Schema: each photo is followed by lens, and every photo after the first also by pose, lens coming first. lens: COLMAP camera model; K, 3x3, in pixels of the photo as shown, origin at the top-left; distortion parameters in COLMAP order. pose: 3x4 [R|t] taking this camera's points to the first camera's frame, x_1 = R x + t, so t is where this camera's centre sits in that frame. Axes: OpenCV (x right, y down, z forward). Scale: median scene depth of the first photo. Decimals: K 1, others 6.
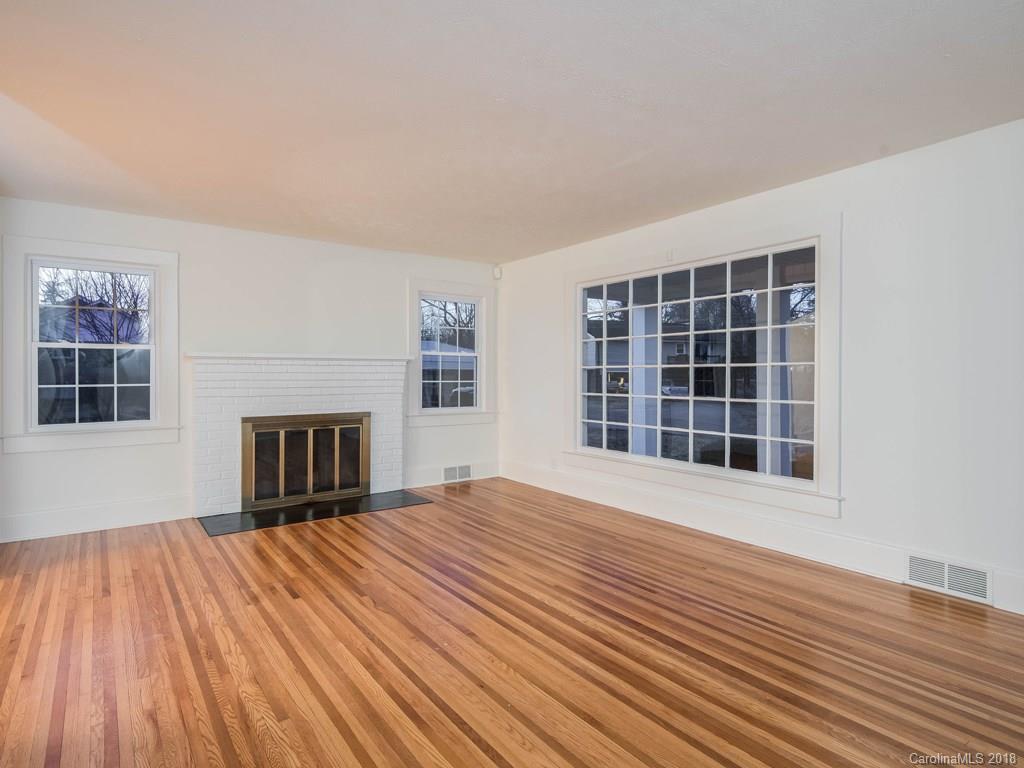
lens RADIAL K [[540.9, 0, 512.0], [0, 540.9, 384.0], [0, 0, 1]] dist [0.039491, -0.000289]
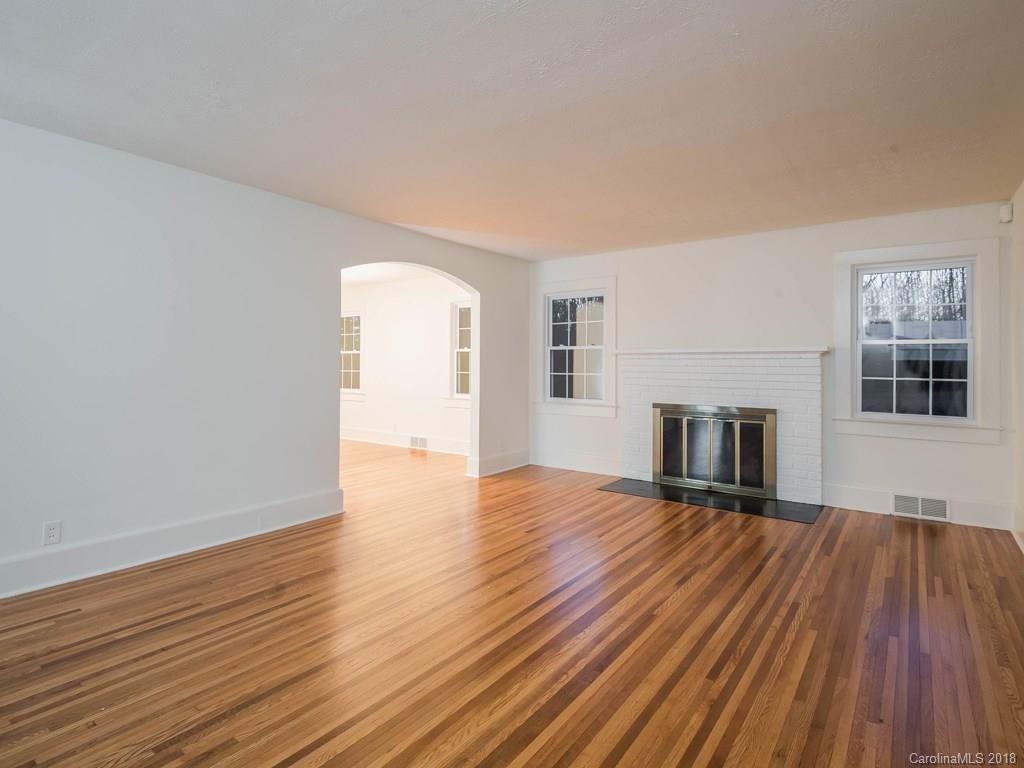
lens RADIAL K [[533.6, 0, 512.3], [0, 533.6, 363.7], [0, 0, 1]] dist [0.001309, -0.000101]
pose [[0.330917, -0.000580, -0.943660, 0.594691], [-0.026499, 0.999600, -0.009907, -0.005884], [0.943288, 0.028284, 0.330769, 0.375194]]
